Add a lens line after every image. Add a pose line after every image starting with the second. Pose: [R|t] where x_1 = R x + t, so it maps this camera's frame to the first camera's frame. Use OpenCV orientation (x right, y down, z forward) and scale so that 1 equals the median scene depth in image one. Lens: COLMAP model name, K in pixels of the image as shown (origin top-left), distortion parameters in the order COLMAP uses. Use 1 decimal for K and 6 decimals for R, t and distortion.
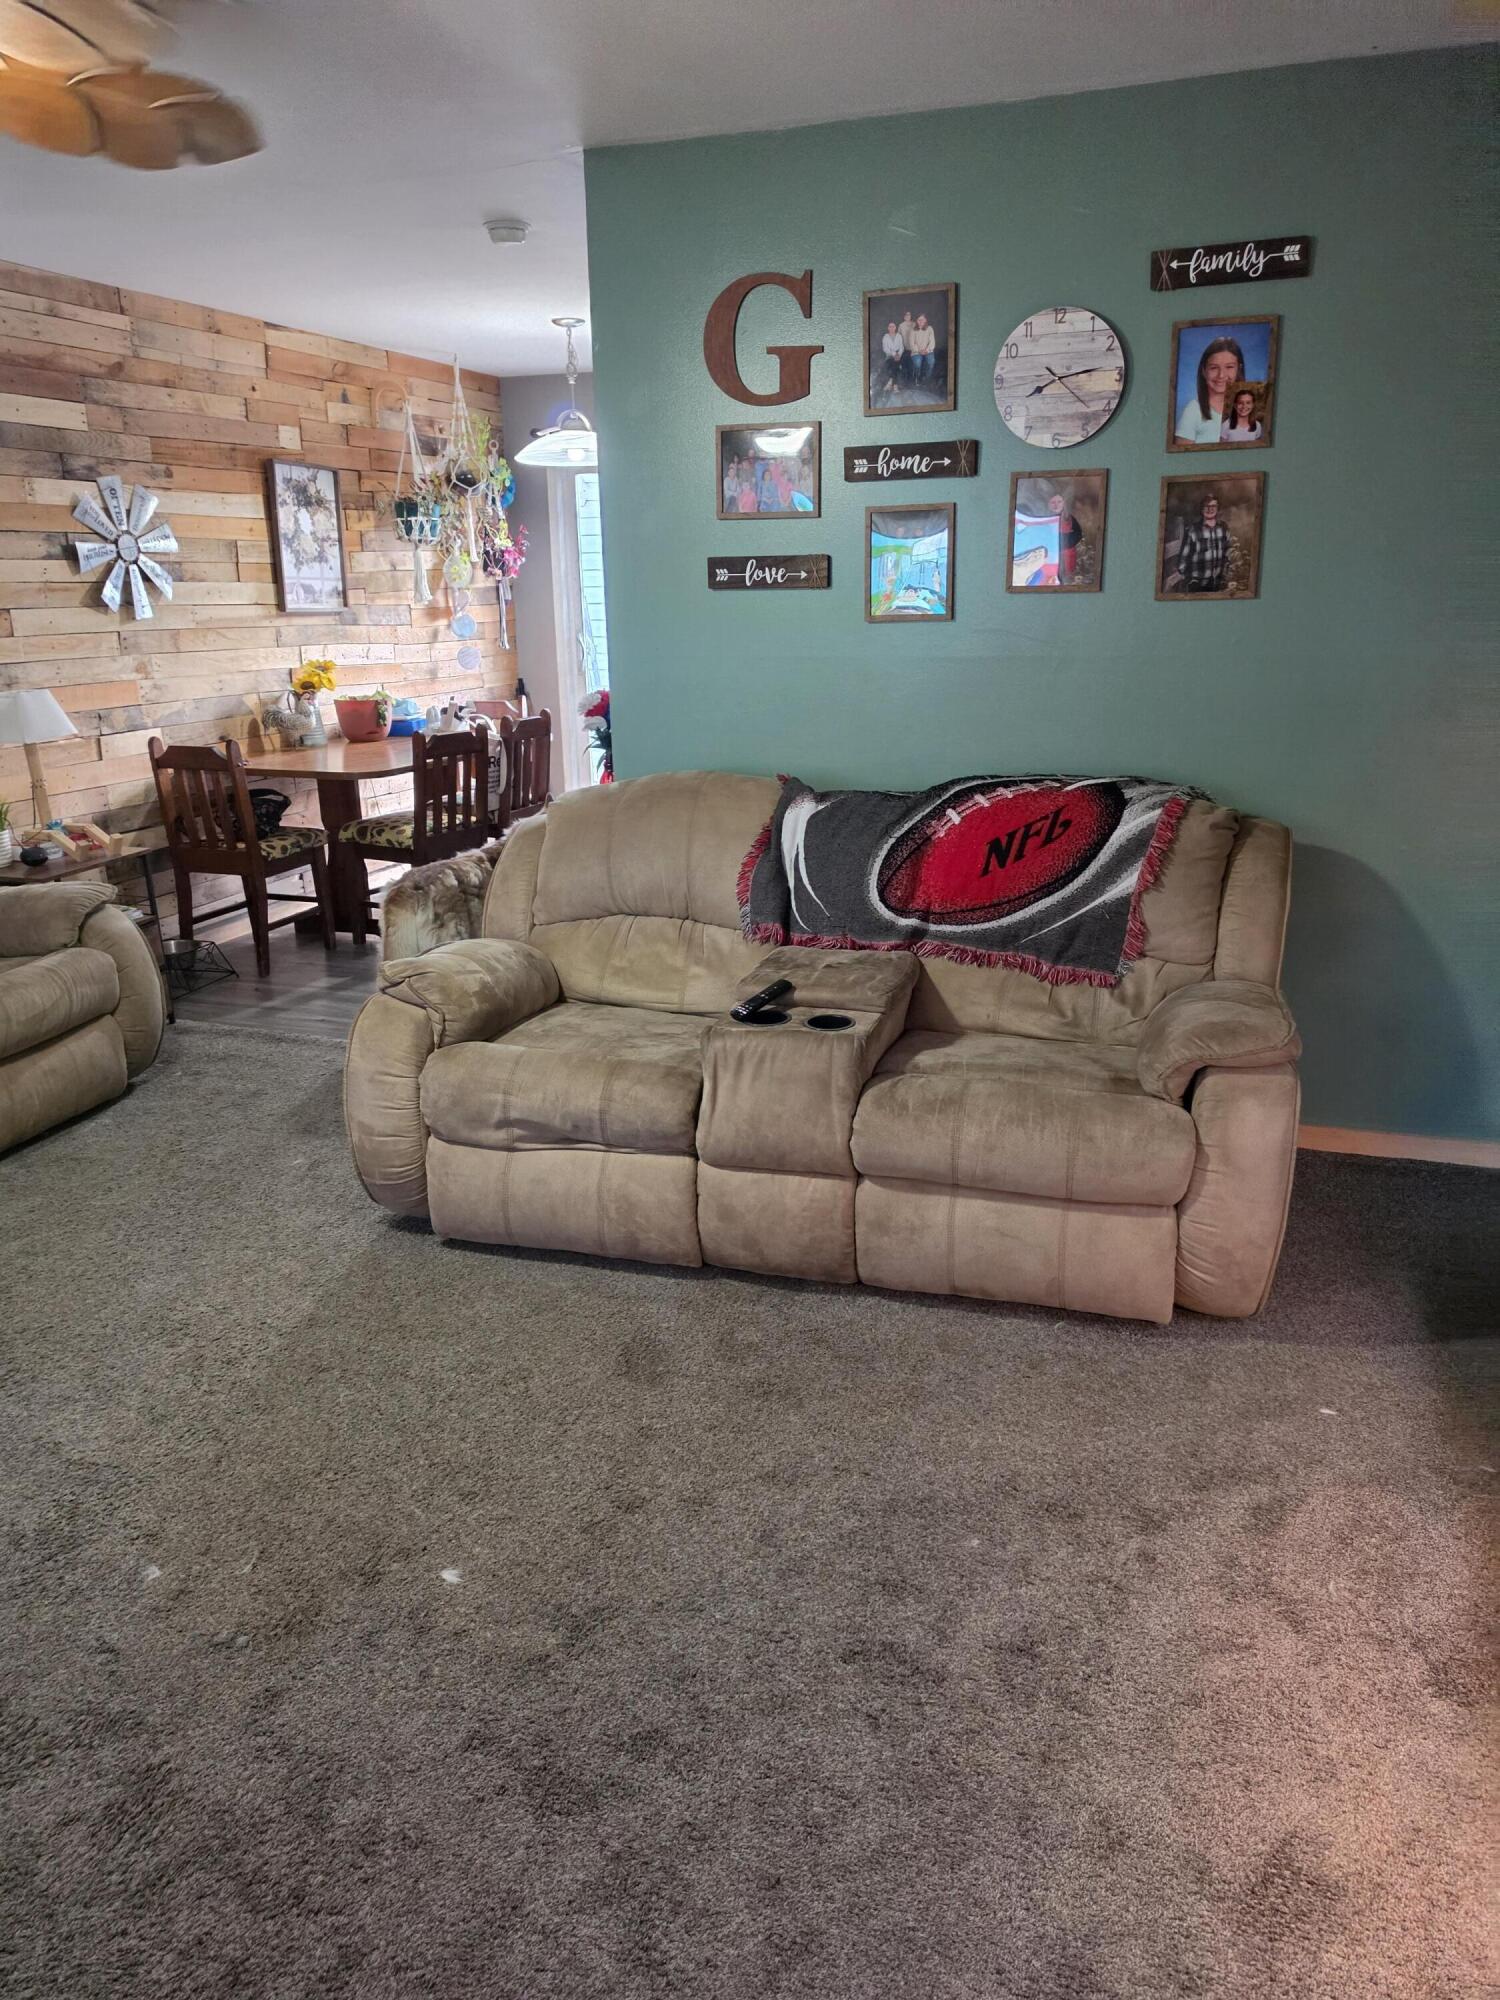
lens RADIAL K [[1352.9, 0, 760.3], [0, 1352.9, 995.6], [0, 0, 1]] dist [0.010399, -0.029585]
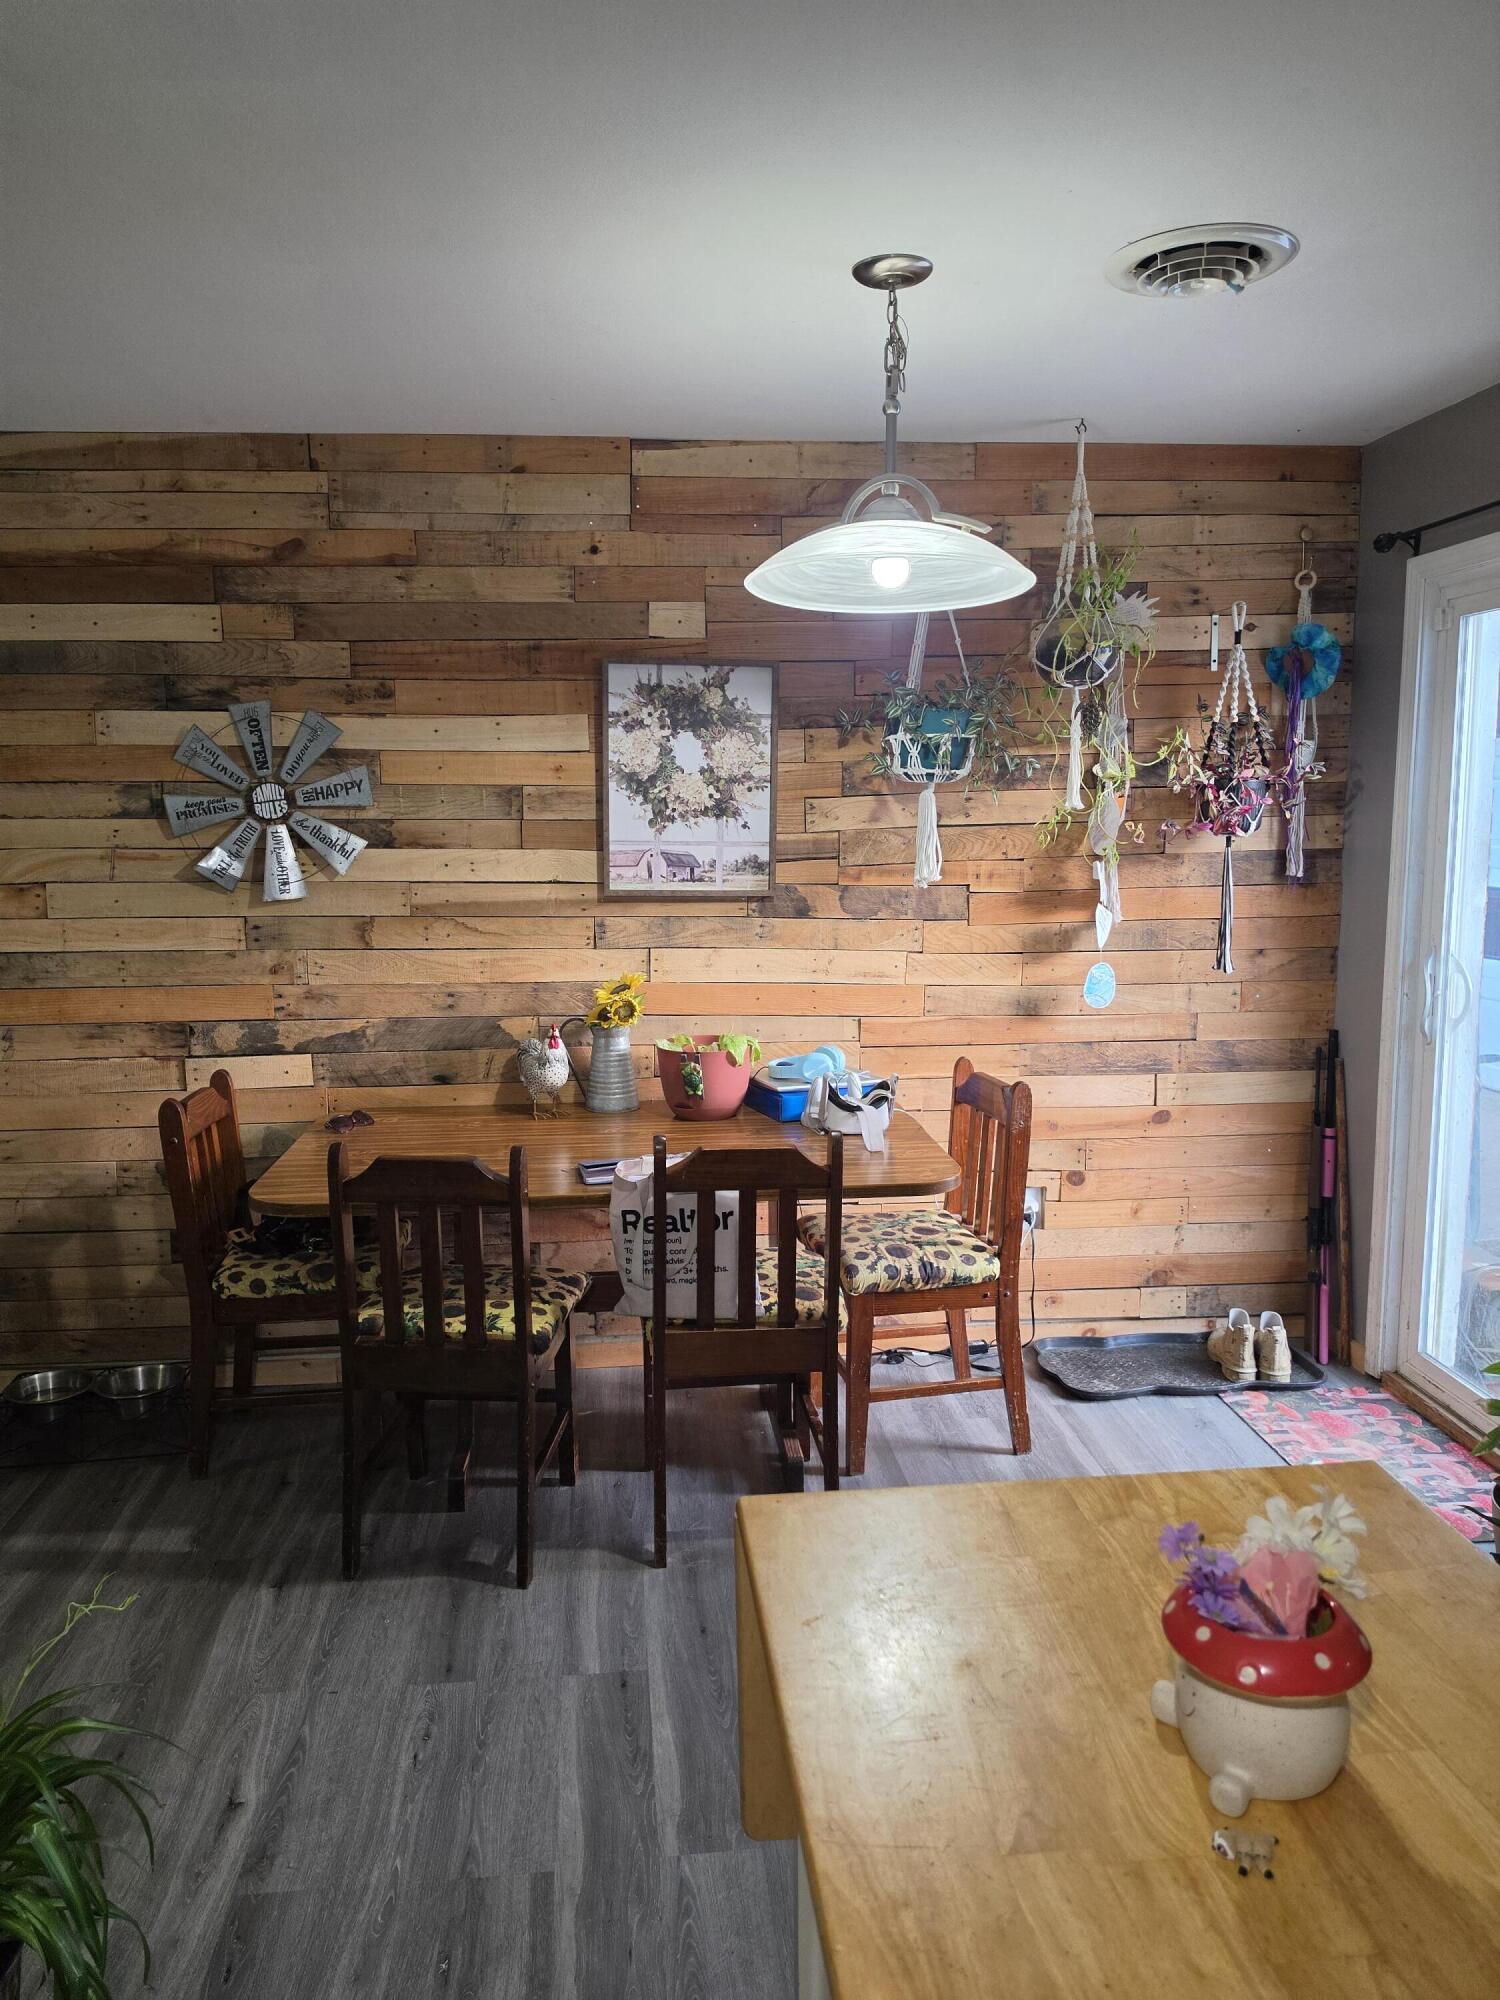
lens RADIAL K [[1352.9, 0, 746.6], [0, 1352.9, 1018.6], [0, 0, 1]] dist [0.010399, -0.029585]
pose [[0.432787, 0.136130, -0.891159, 0.265159], [-0.266556, 0.963656, 0.017753, -0.296963], [0.861187, 0.229861, 0.453344, 0.910058]]
